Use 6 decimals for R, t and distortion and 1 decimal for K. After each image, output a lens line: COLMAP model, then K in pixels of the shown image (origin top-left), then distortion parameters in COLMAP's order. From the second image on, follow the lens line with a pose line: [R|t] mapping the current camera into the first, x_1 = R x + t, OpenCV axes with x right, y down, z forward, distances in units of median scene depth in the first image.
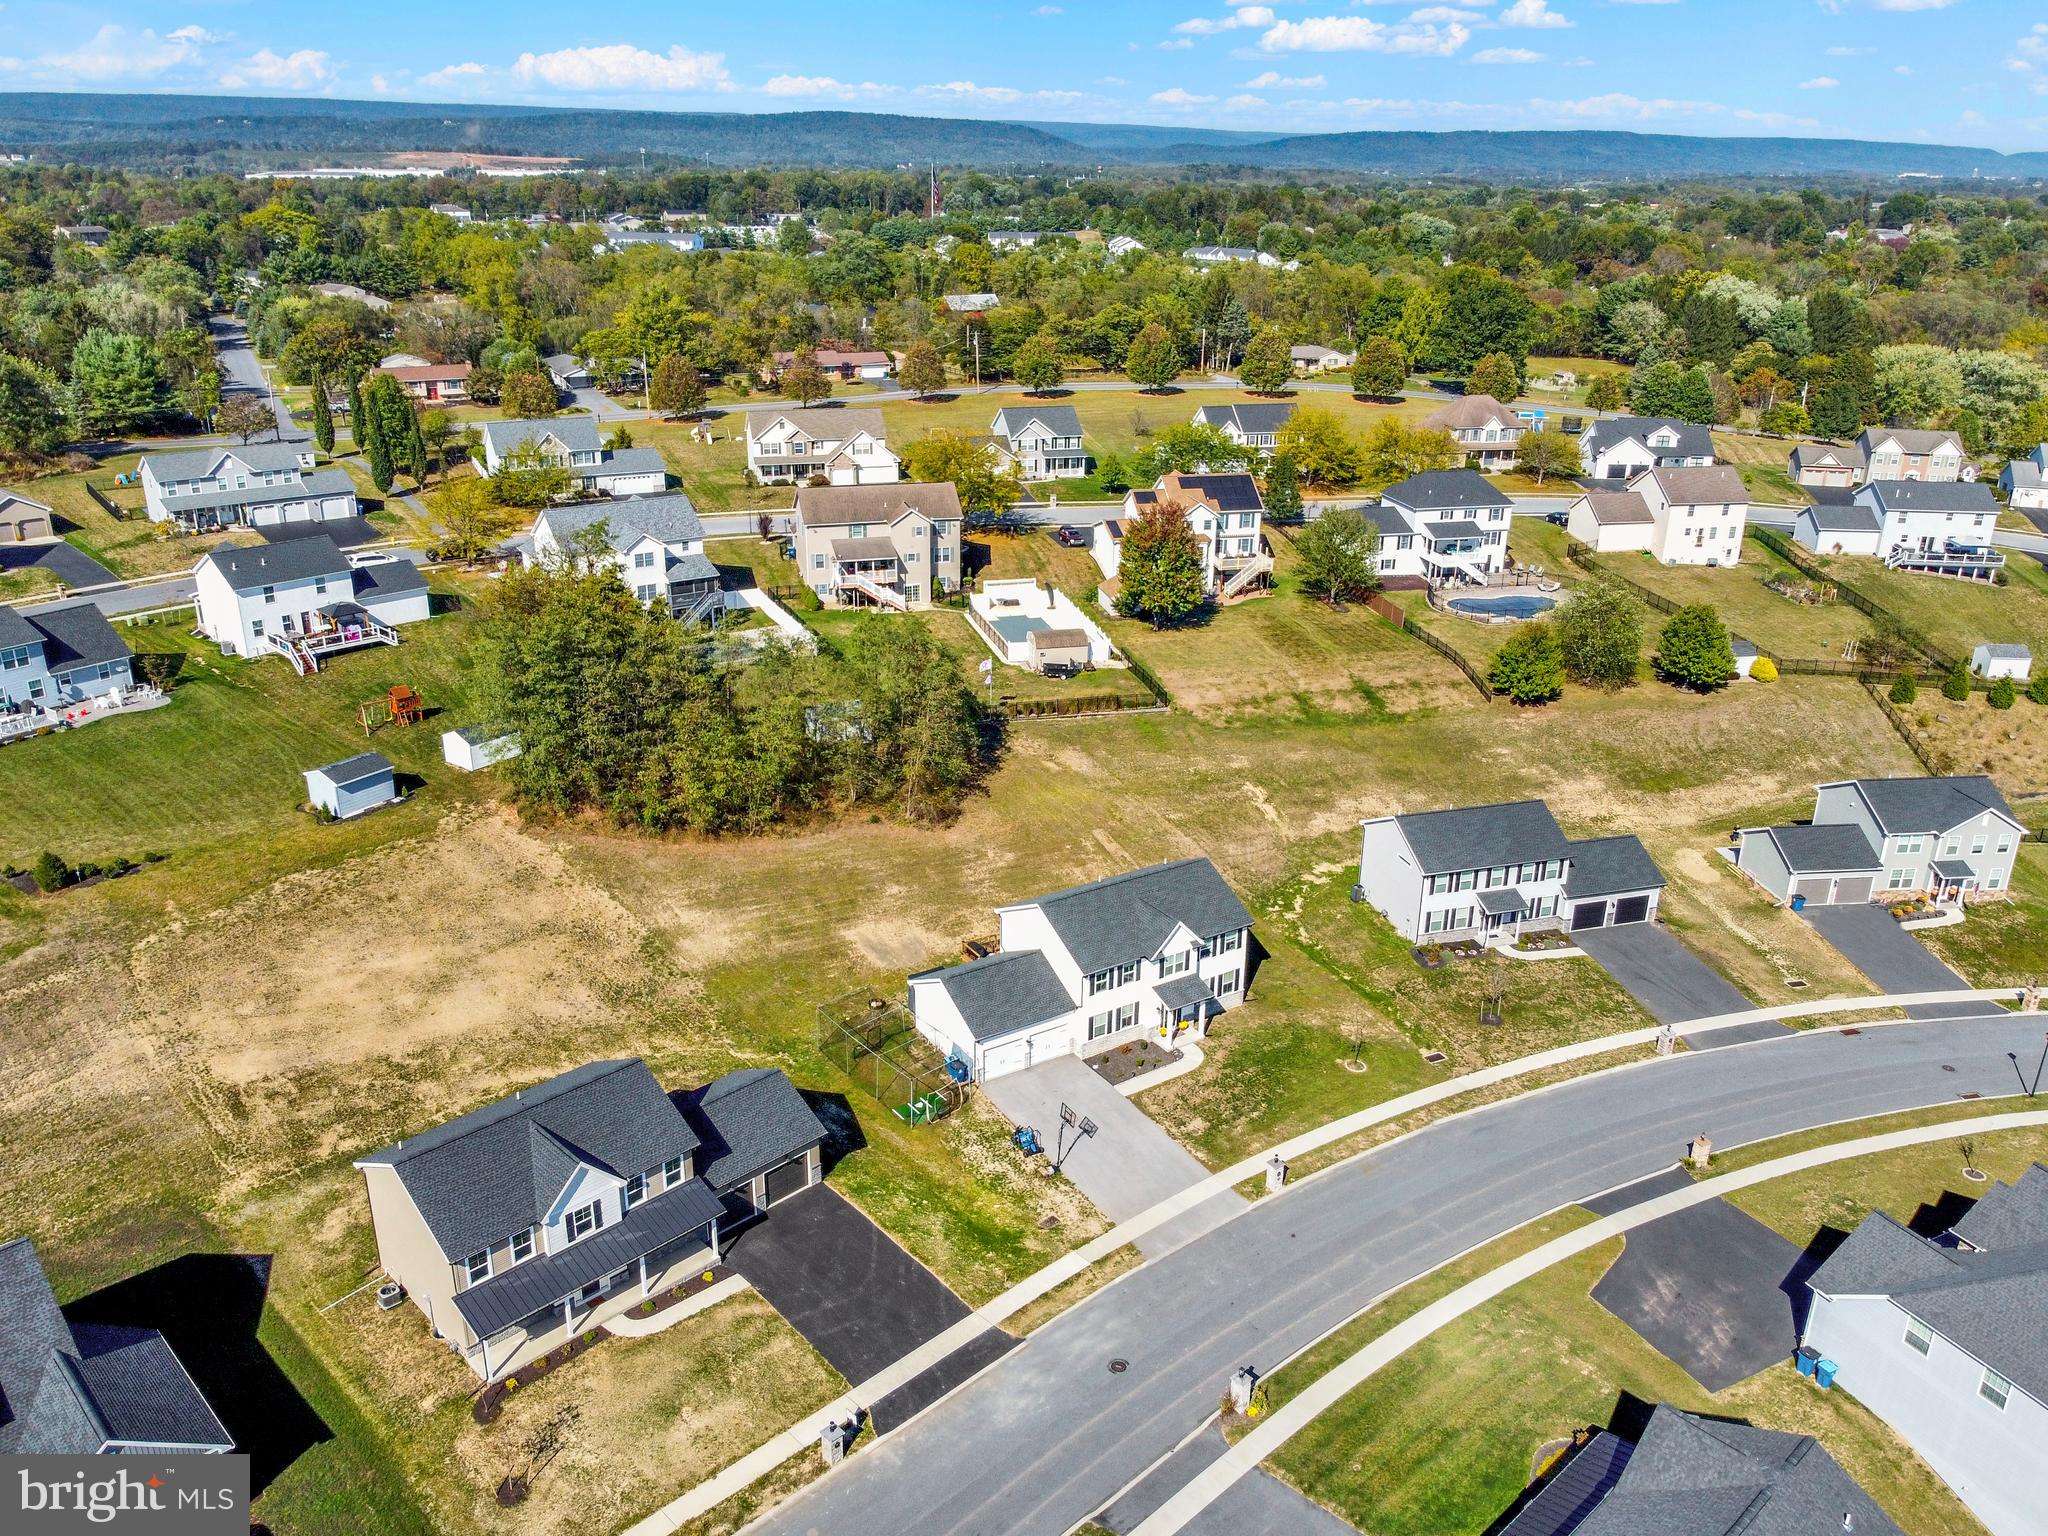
lens RADIAL K [[1554.7, 0, 1024.0], [0, 1554.7, 768.0], [0, 0, 1]] dist [0.003921, -0.009795]
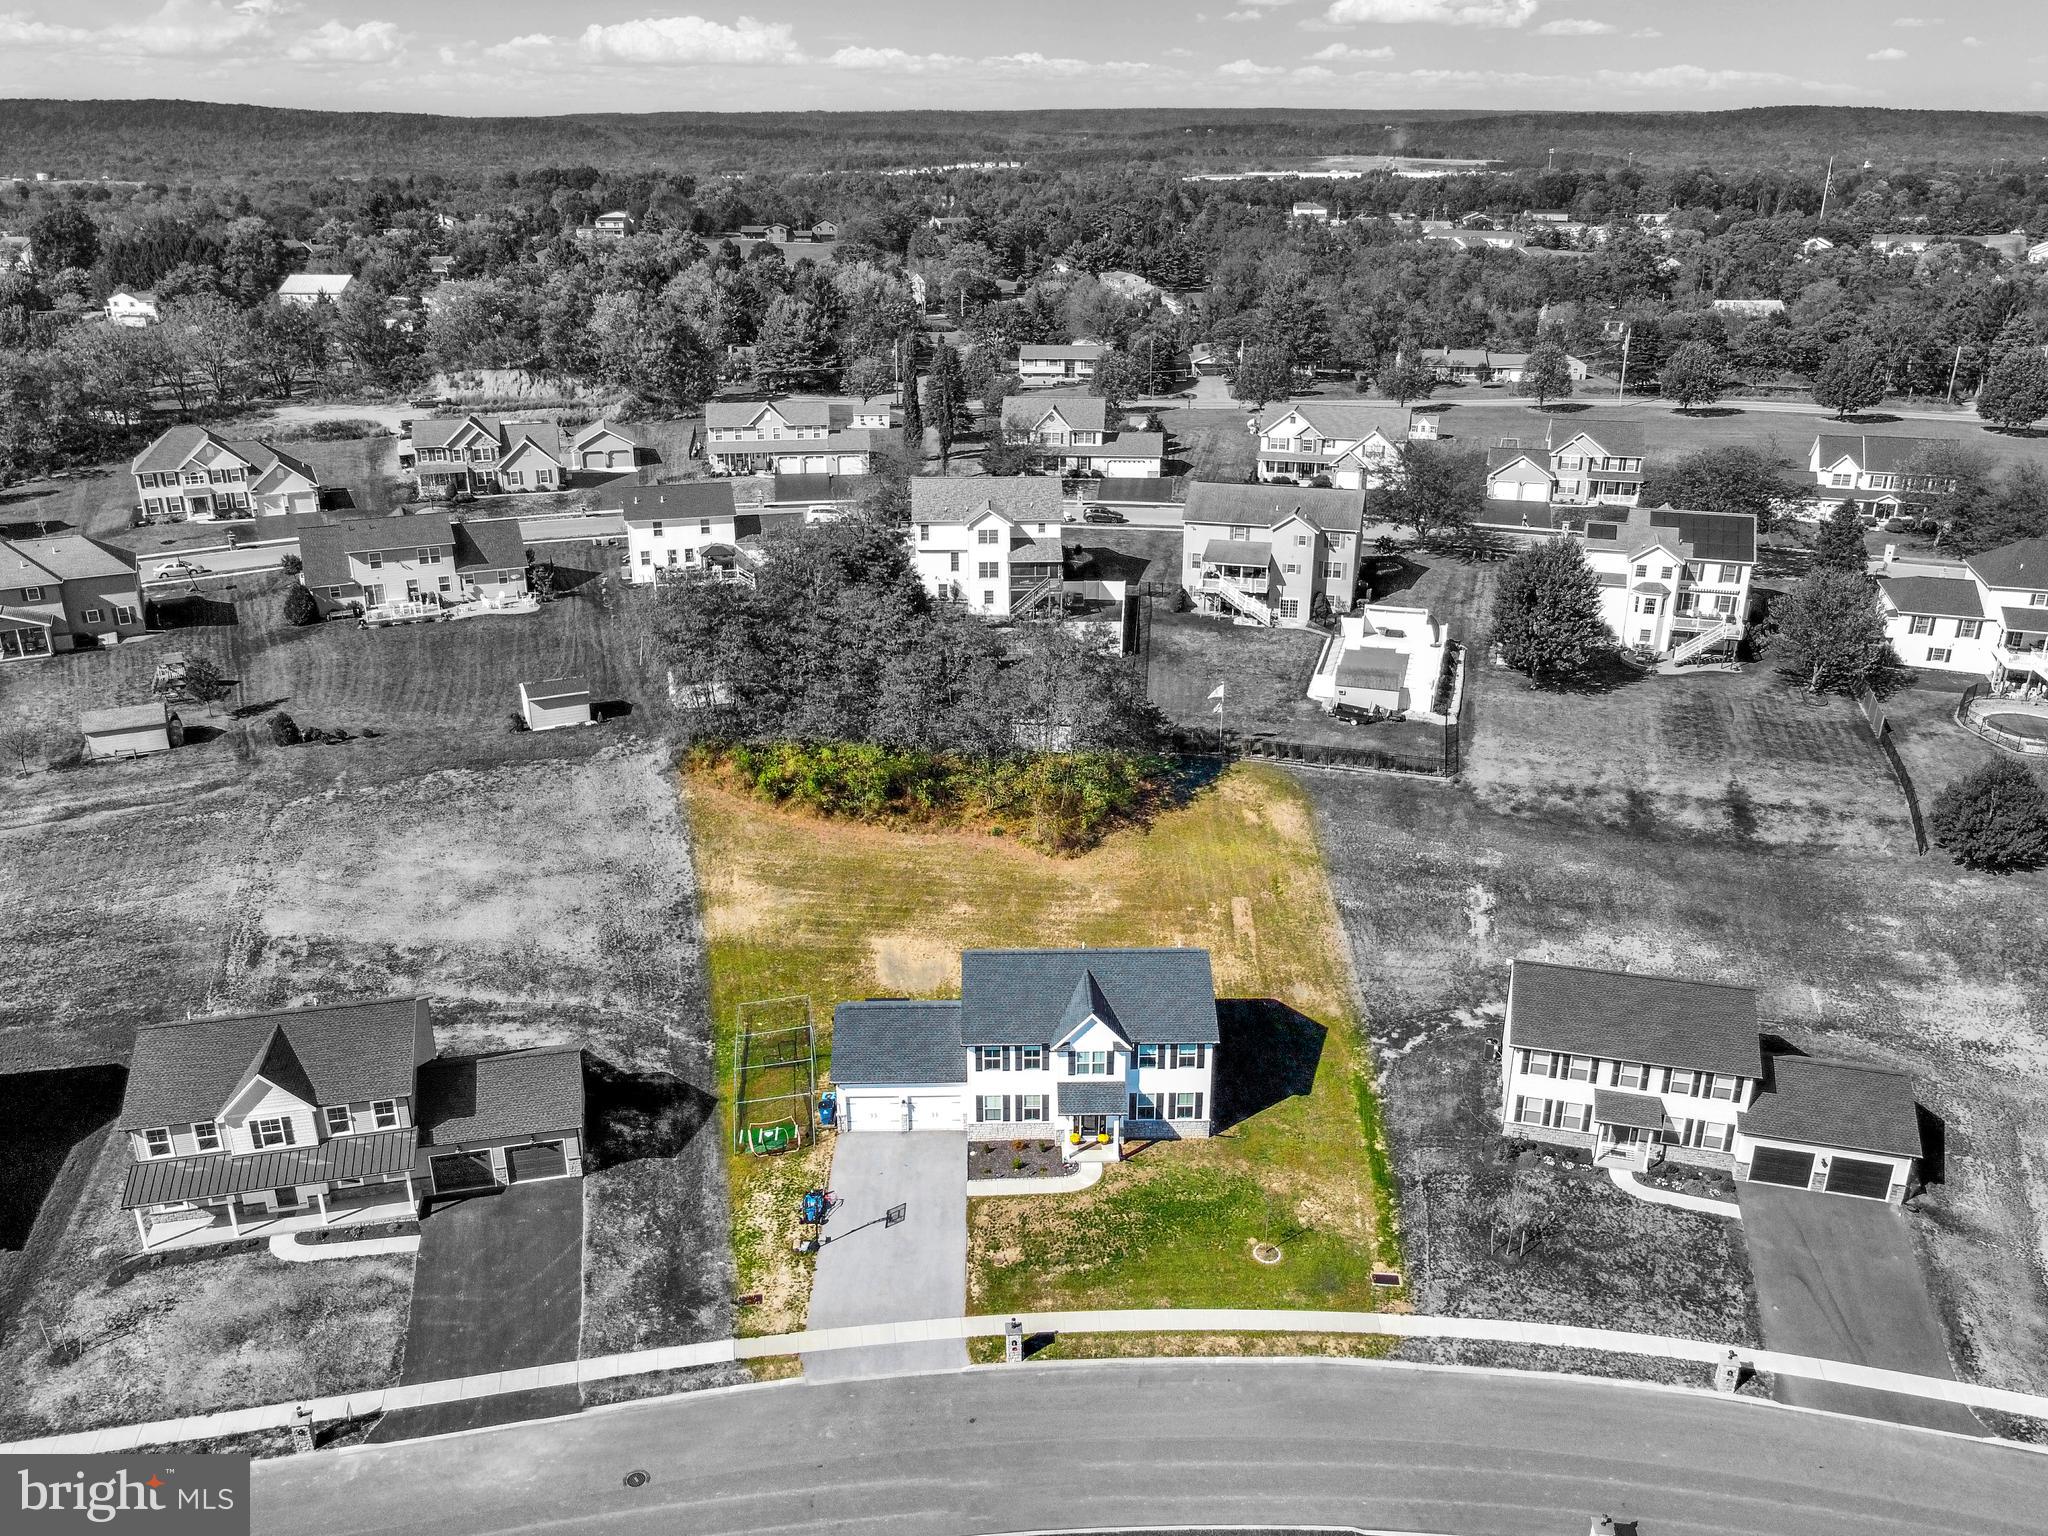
lens RADIAL K [[1554.7, 0, 1024.0], [0, 1554.7, 768.0], [0, 0, 1]] dist [0.003921, -0.009795]
pose [[0.853661, 0.179265, -0.489006, 0.294776], [-0.180089, 0.982582, 0.045824, -0.040253], [0.488704, 0.048947, 0.871076, 0.165547]]
